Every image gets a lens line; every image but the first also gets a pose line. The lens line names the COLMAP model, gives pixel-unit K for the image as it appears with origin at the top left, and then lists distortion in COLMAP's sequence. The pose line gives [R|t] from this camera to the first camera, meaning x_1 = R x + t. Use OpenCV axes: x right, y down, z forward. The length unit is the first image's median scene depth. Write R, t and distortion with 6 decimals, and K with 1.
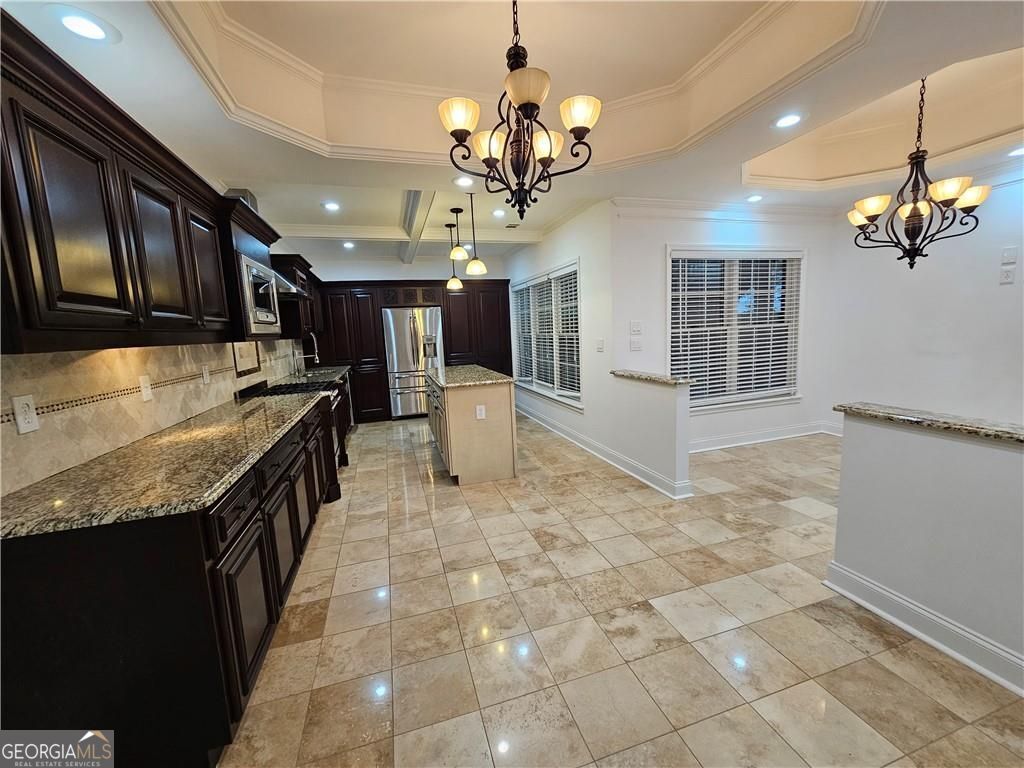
lens RADIAL K [[415.7, 0, 512.2], [0, 415.7, 382.0], [0, 0, 1]] dist [0.009618, 0.000344]
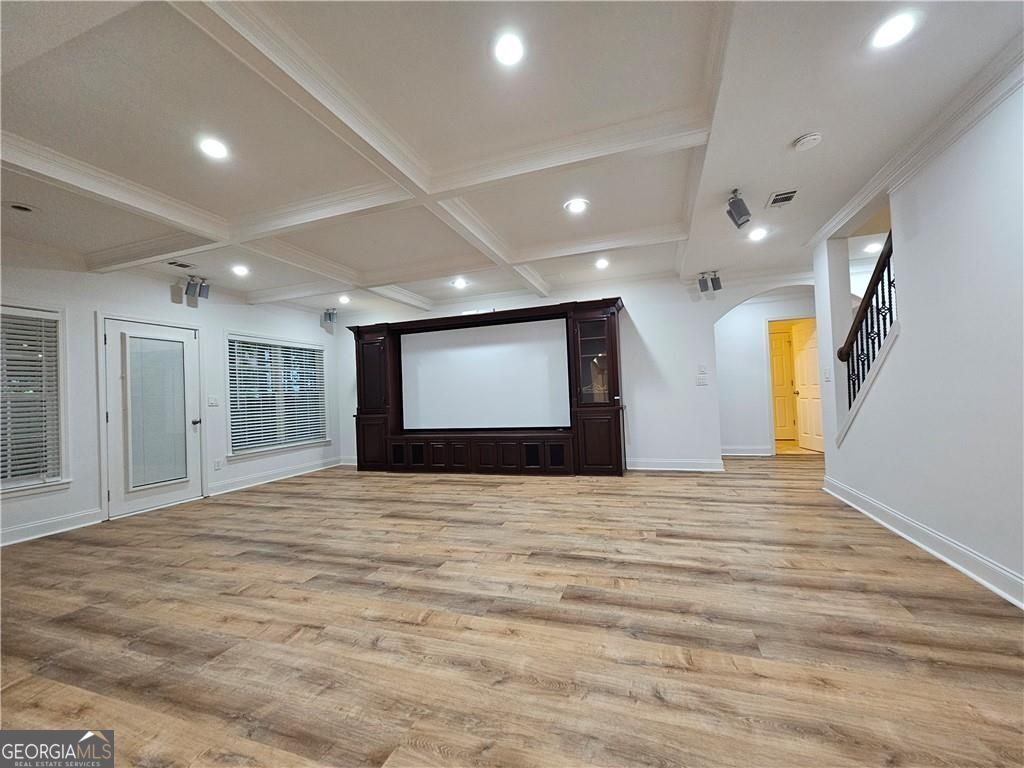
lens RADIAL K [[415.7, 0, 508.1], [0, 415.7, 386.0], [0, 0, 1]] dist [0.009618, 0.000344]
pose [[0.588847, 0.037263, 0.807385, -0.150760], [0.116602, 0.984570, -0.130482, 0.119070], [-0.799790, 0.170976, 0.575416, -0.422208]]
